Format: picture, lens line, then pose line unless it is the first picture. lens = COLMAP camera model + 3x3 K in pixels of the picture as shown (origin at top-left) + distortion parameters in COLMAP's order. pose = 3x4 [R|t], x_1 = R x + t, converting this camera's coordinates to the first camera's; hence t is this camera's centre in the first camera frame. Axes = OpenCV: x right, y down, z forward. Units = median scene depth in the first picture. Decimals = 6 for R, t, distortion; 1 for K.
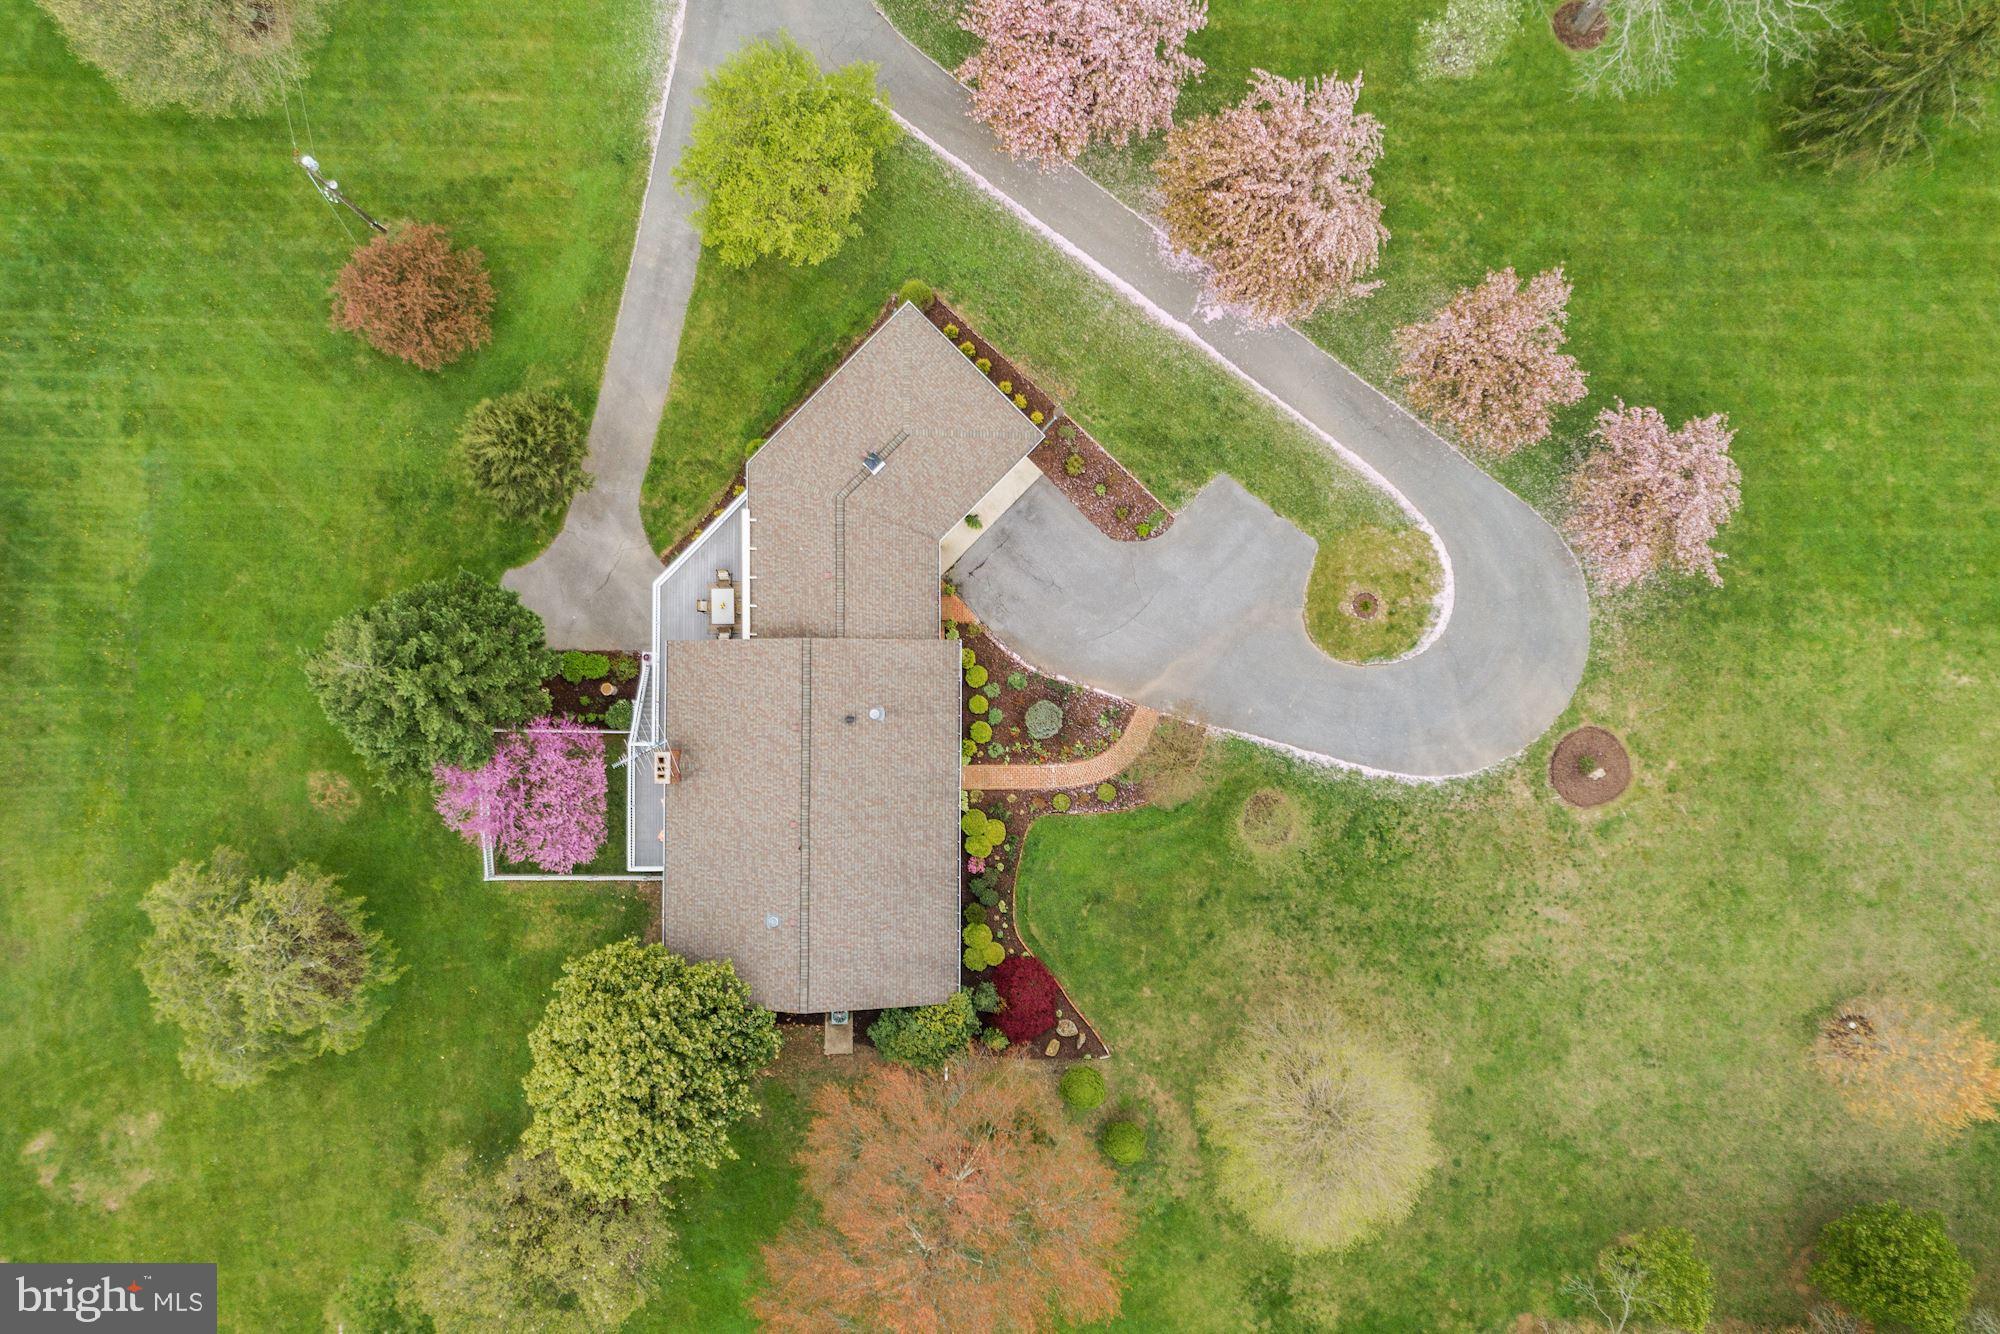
lens RADIAL K [[1463.9, 0, 1000.0], [0, 1463.9, 667.0], [0, 0, 1]] dist [0.045232, 0.001347]
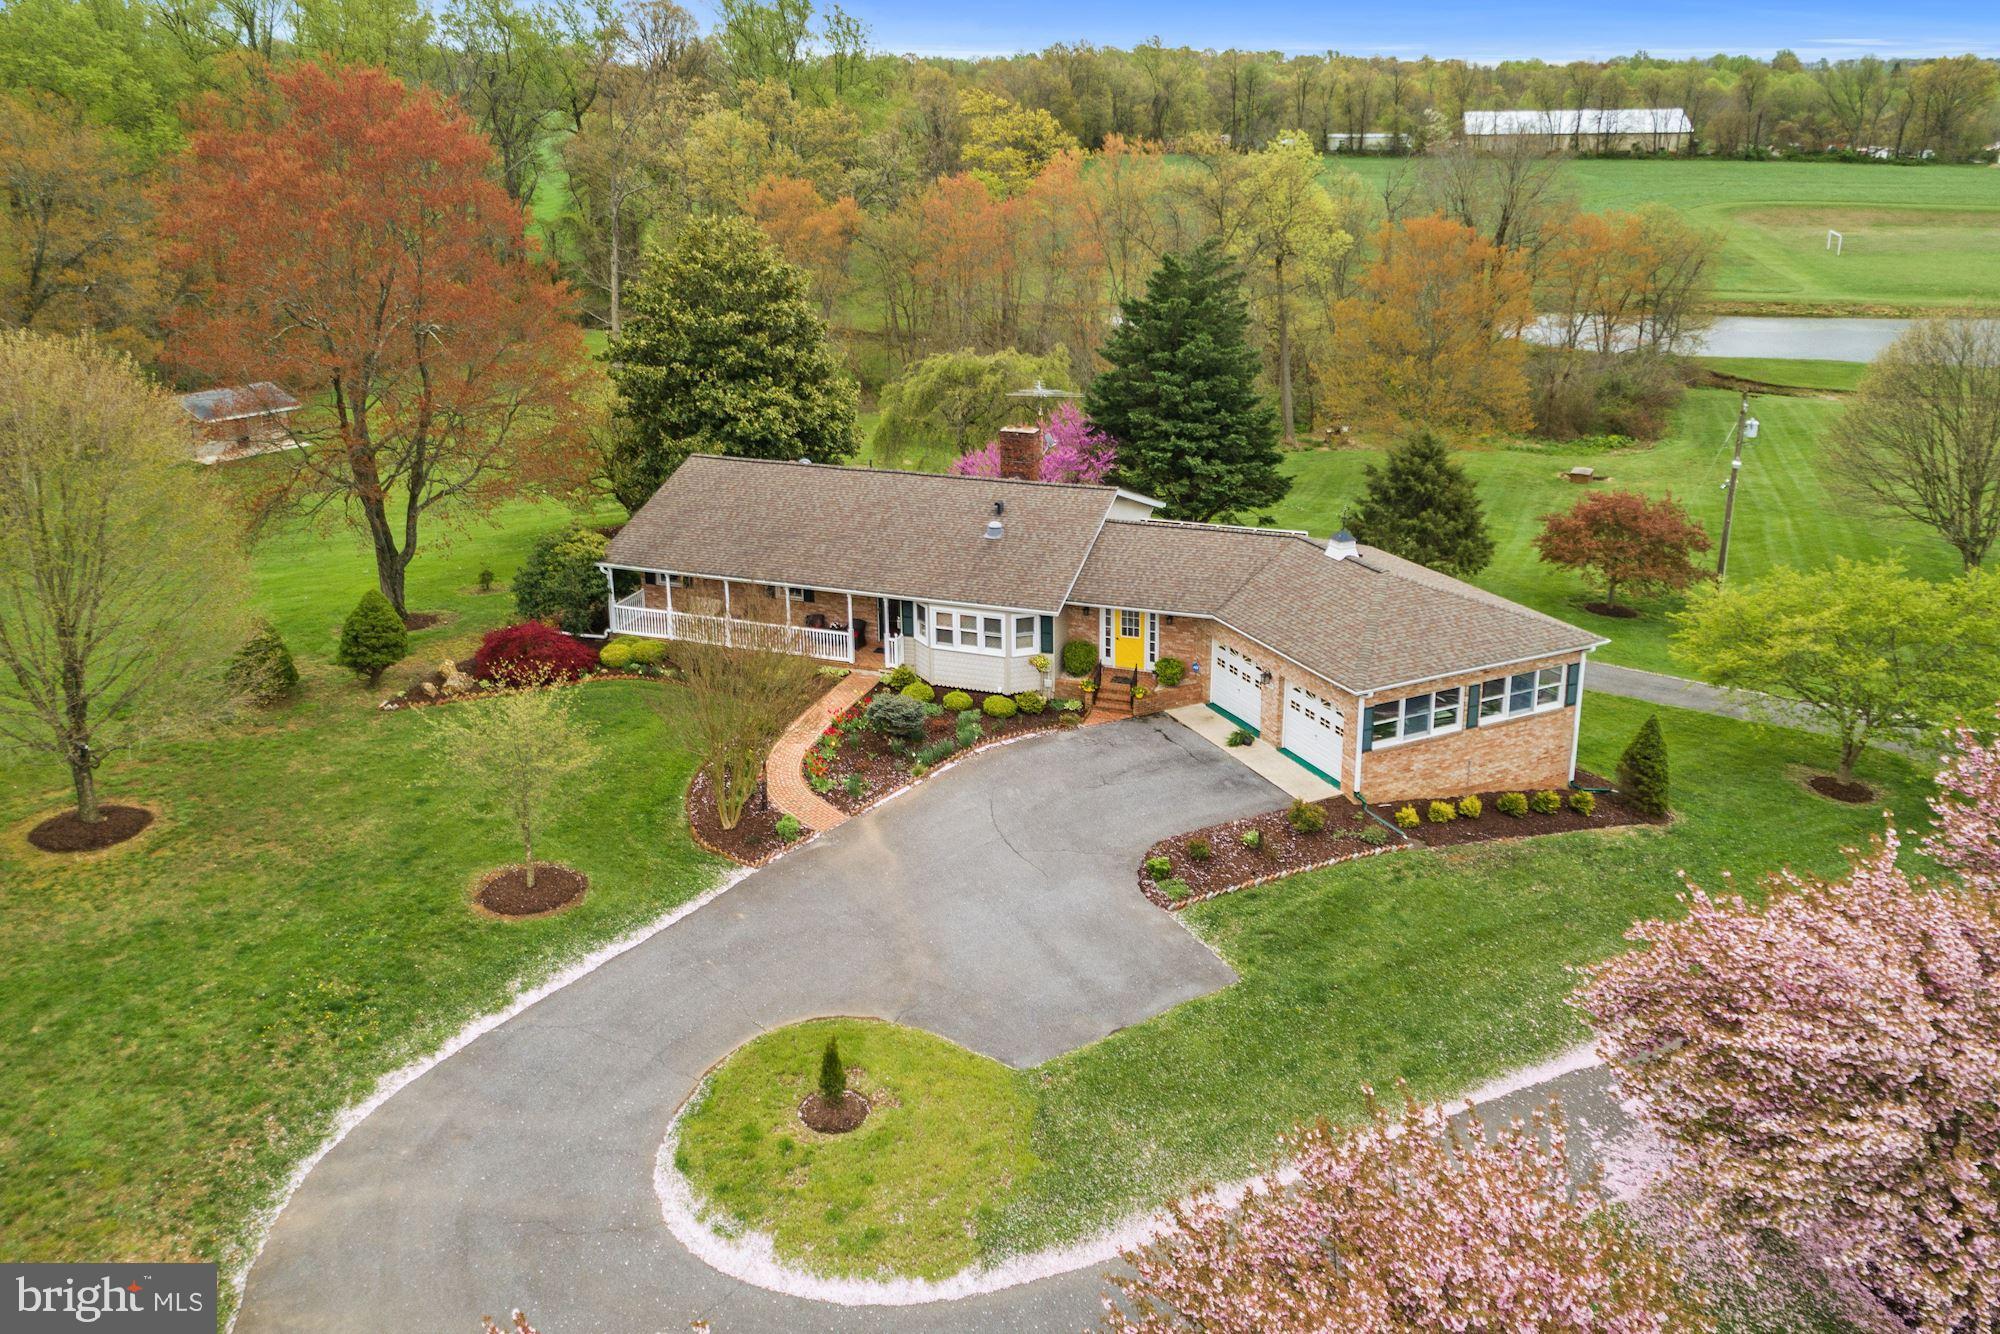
lens RADIAL K [[1519.0, 0, 995.2], [0, 1519.0, 534.8], [0, 0, 1]] dist [0.021431, 0.008389]
pose [[-0.342159, 0.266073, -0.901184, 0.563763], [-0.939299, -0.070947, 0.335683, -0.209837], [0.025380, 0.961339, 0.274197, 0.742937]]
